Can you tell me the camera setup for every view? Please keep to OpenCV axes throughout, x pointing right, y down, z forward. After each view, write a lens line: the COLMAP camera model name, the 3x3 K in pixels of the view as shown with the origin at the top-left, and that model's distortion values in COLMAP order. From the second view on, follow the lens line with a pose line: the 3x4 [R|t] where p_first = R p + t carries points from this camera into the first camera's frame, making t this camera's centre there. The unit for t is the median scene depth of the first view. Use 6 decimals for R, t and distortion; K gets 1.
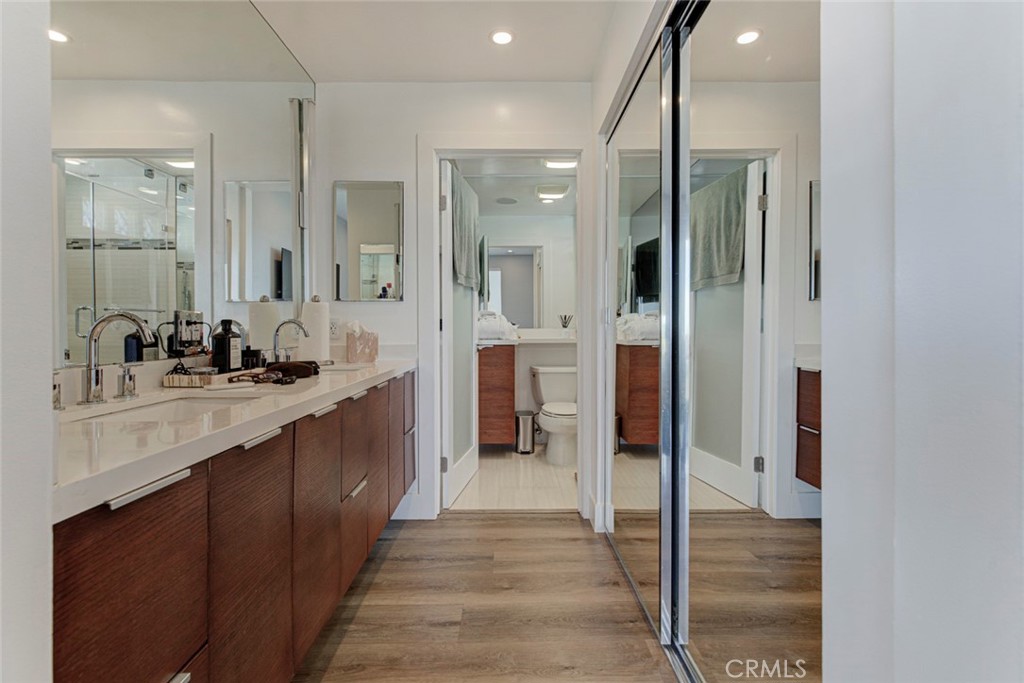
lens RADIAL K [[476.6, 0, 501.3], [0, 476.6, 328.3], [0, 0, 1]] dist [-0.005822, -0.000119]
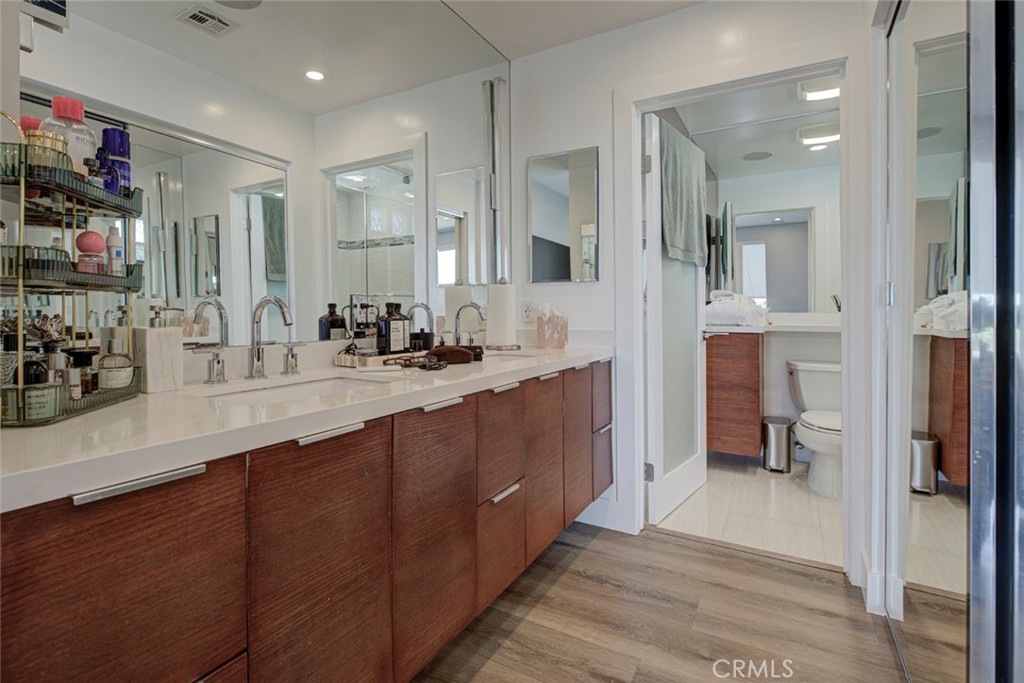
lens RADIAL K [[476.6, 0, 495.7], [0, 476.6, 309.9], [0, 0, 1]] dist [-0.005822, -0.000119]
pose [[0.858995, 0.001687, -0.511982, 0.089934], [-0.003236, 0.999992, -0.002134, -0.001013], [0.511974, 0.003490, 0.858994, 0.149168]]
